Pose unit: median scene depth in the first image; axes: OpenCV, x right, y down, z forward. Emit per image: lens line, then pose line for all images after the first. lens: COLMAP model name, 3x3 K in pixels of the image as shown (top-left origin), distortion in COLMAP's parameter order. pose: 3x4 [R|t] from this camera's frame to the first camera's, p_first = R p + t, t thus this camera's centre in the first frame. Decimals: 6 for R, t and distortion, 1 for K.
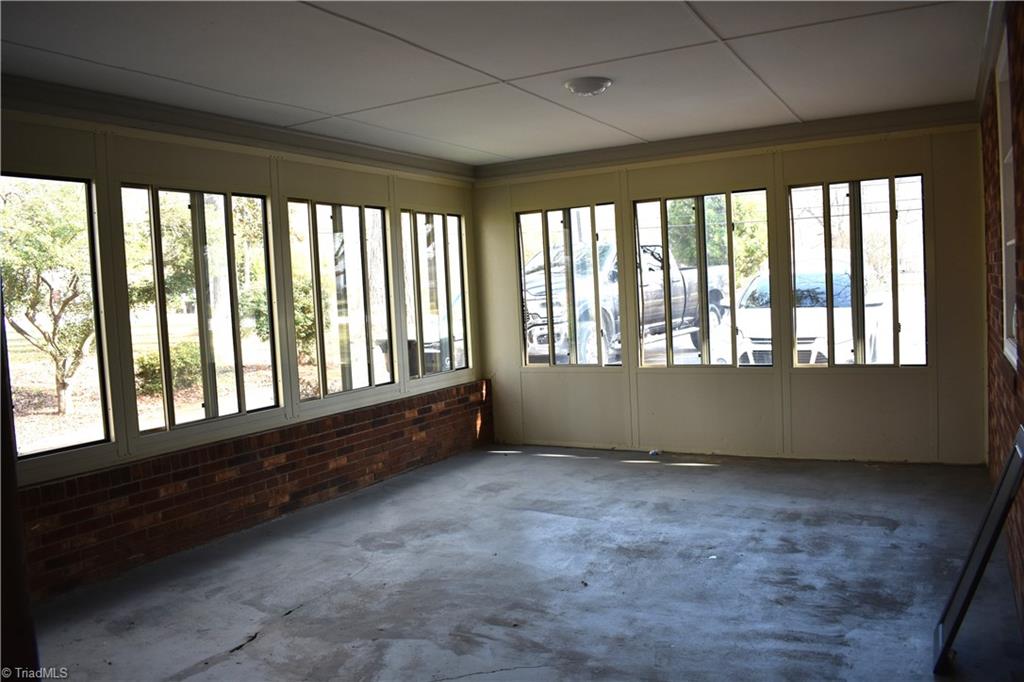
lens RADIAL K [[801.1, 0, 514.5], [0, 801.1, 344.0], [0, 0, 1]] dist [-0.084664, -0.000940]
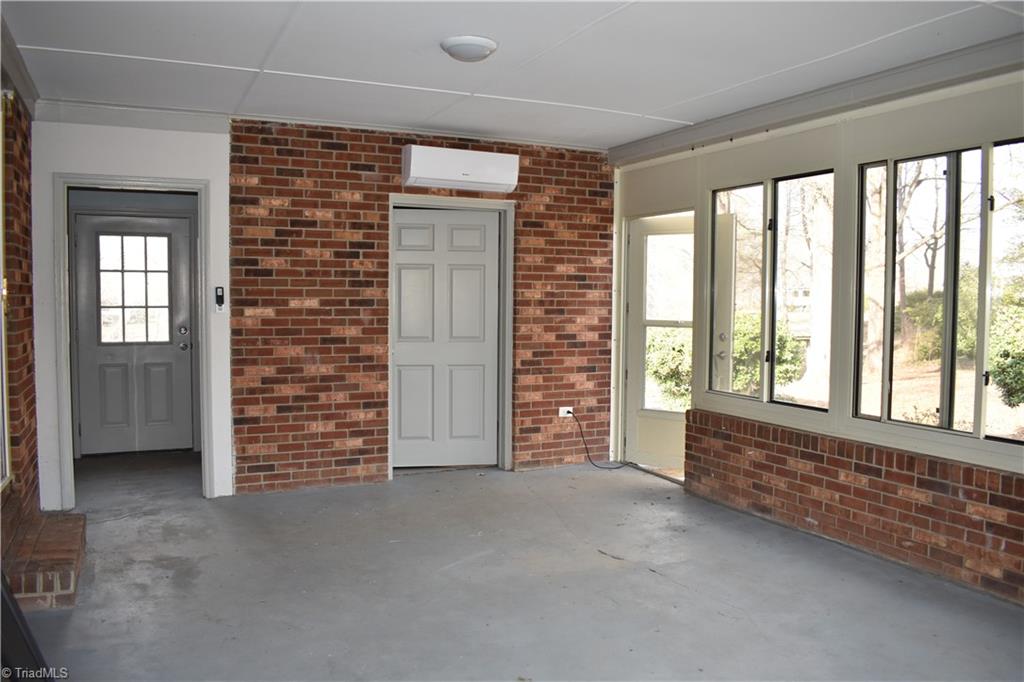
lens RADIAL K [[801.1, 0, 513.6], [0, 801.1, 338.1], [0, 0, 1]] dist [-0.084664, -0.000940]
pose [[-0.581947, 0.083621, -0.808916, 0.542837], [-0.036334, 0.991033, 0.128586, -0.090098], [0.812415, 0.104221, -0.573690, 1.129373]]
